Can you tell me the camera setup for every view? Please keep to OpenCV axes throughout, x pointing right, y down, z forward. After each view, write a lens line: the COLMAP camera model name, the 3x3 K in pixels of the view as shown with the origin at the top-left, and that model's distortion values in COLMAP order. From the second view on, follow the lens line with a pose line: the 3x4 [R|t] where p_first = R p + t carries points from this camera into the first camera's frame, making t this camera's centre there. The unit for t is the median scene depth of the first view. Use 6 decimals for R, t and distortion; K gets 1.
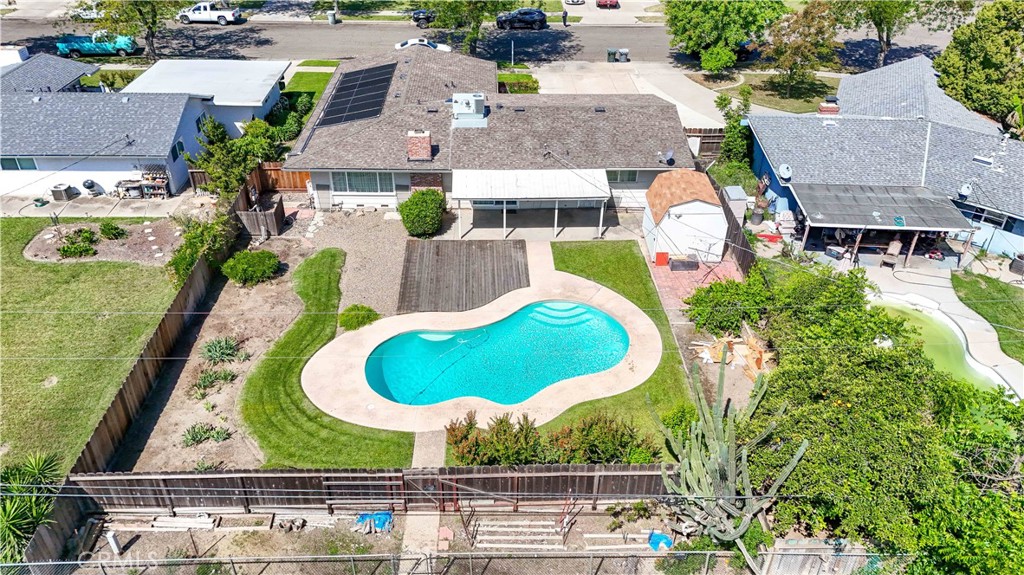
lens RADIAL K [[748.2, 0, 512.0], [0, 748.2, 287.5], [0, 0, 1]] dist [0.096758, -0.100647]
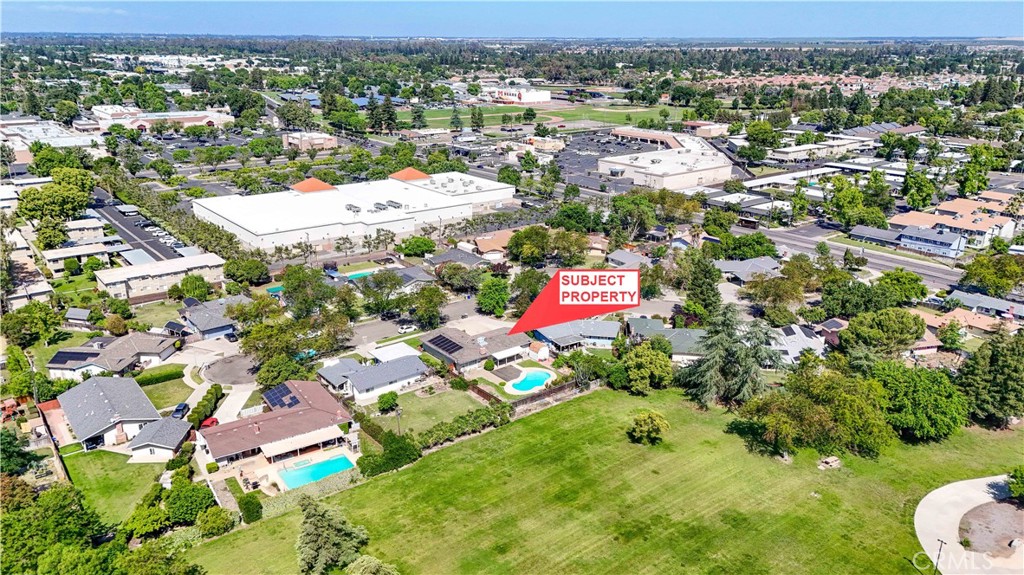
lens RADIAL K [[748.2, 0, 512.0], [0, 748.2, 287.5], [0, 0, 1]] dist [0.096758, -0.100647]
pose [[0.807540, -0.195532, 0.556458, -2.667573], [0.326879, 0.933675, -0.146290, 0.178918], [-0.490947, 0.300029, 0.817896, -3.136750]]
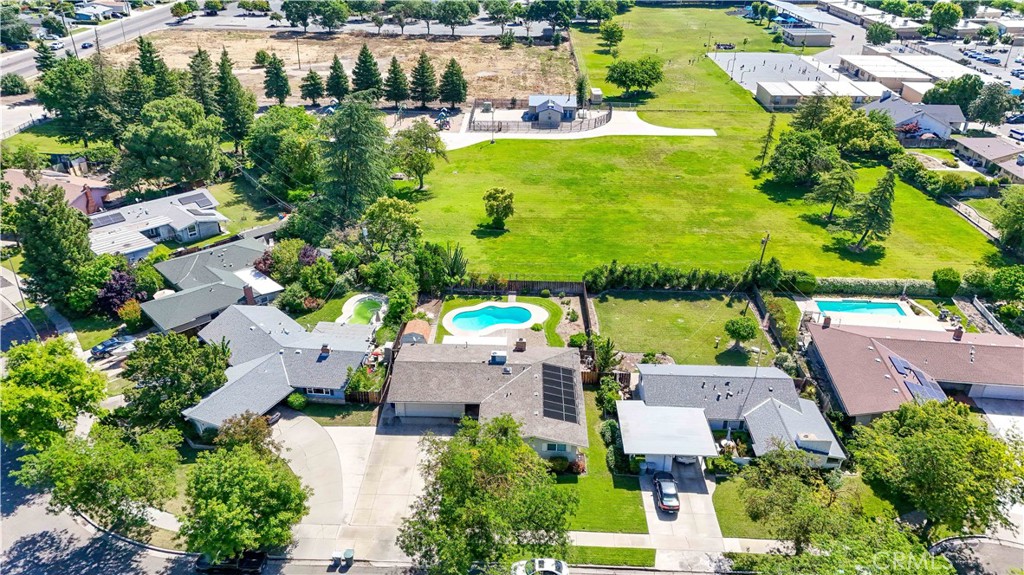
lens RADIAL K [[748.2, 0, 512.0], [0, 748.2, 287.5], [0, 0, 1]] dist [0.096758, -0.100647]
pose [[-0.998087, -0.050141, 0.036182, -0.194731], [0.007307, 0.485404, 0.874259, -2.610948], [-0.061399, 0.872851, -0.484109, 2.248916]]
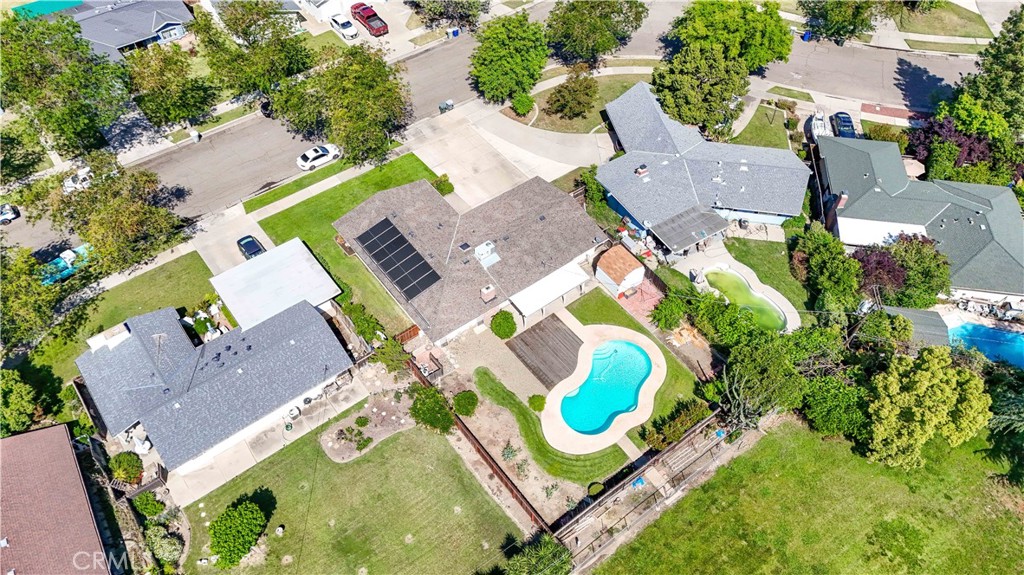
lens RADIAL K [[748.2, 0, 512.0], [0, 748.2, 287.5], [0, 0, 1]] dist [0.096758, -0.100647]
pose [[0.813264, -0.452816, 0.365457, -0.828016], [0.314343, 0.870398, 0.378940, -0.985053], [-0.489683, -0.193299, 0.850203, -0.615007]]
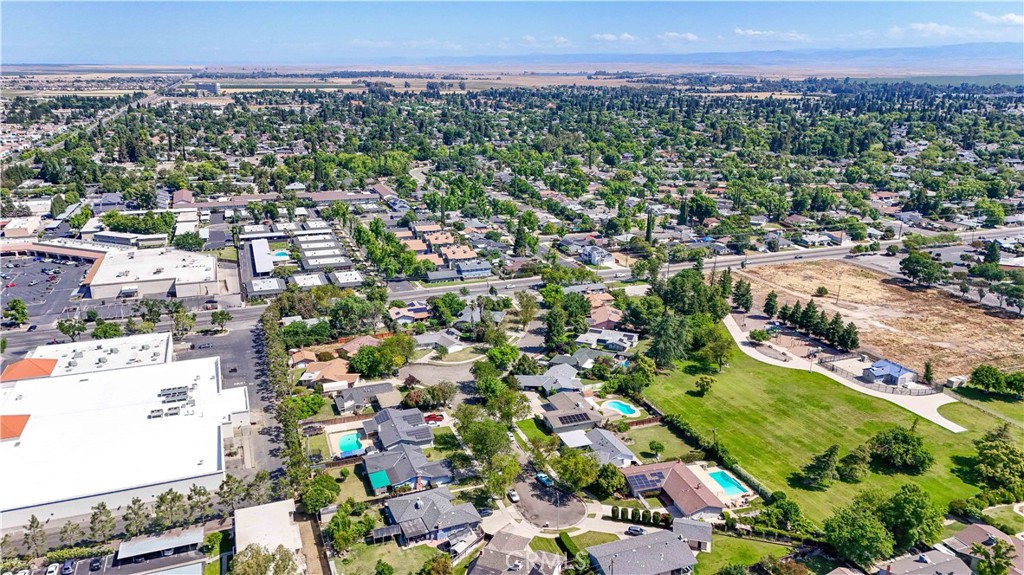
lens RADIAL K [[748.2, 0, 512.0], [0, 748.2, 287.5], [0, 0, 1]] dist [0.096758, -0.100647]
pose [[-0.322191, -0.281306, 0.903914, -6.065875], [0.511447, 0.751766, 0.416256, -4.481082], [-0.796627, 0.596418, -0.098339, 1.793232]]
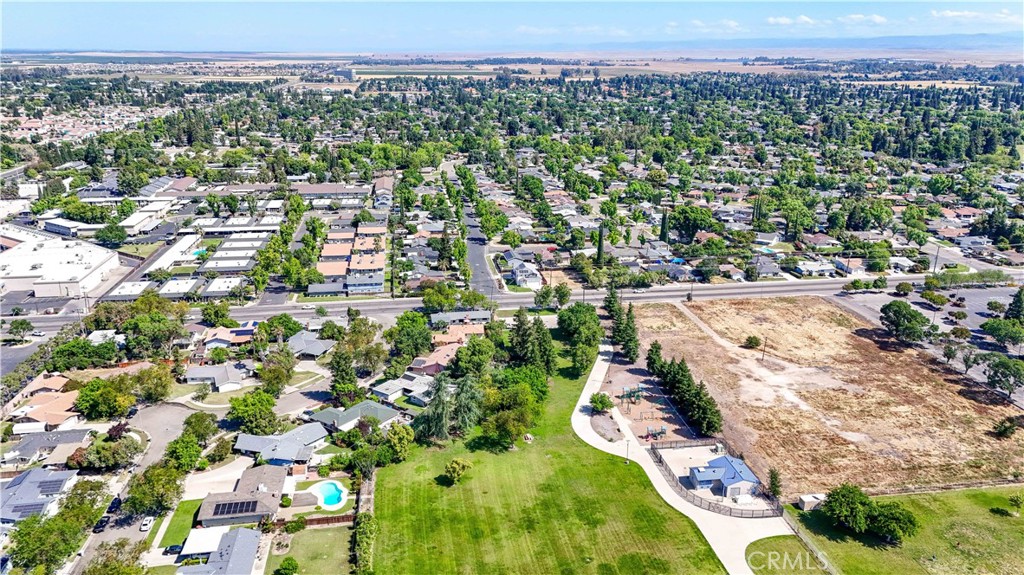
lens RADIAL K [[748.2, 0, 512.0], [0, 748.2, 287.5], [0, 0, 1]] dist [0.096758, -0.100647]
pose [[-0.120227, -0.310092, 0.943074, -5.160958], [0.538330, 0.777804, 0.324378, -2.283481], [-0.834114, 0.546684, 0.073418, -1.549444]]
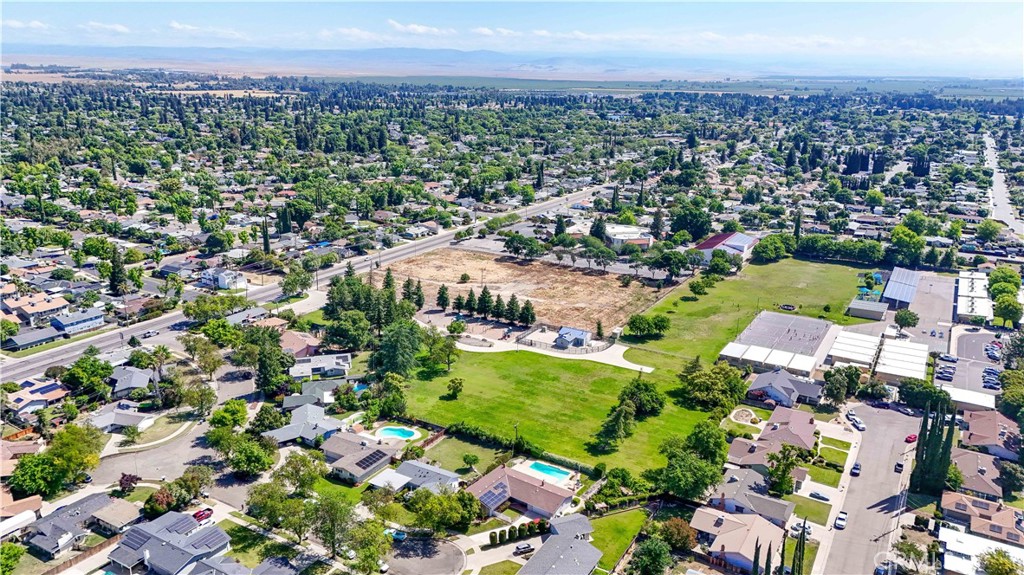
lens RADIAL K [[748.2, 0, 512.0], [0, 748.2, 287.5], [0, 0, 1]] dist [0.096758, -0.100647]
pose [[-0.843134, -0.174567, 0.508579, -4.216362], [0.272440, 0.676750, 0.683949, -5.313400], [-0.463575, 0.715218, -0.523031, 3.096223]]
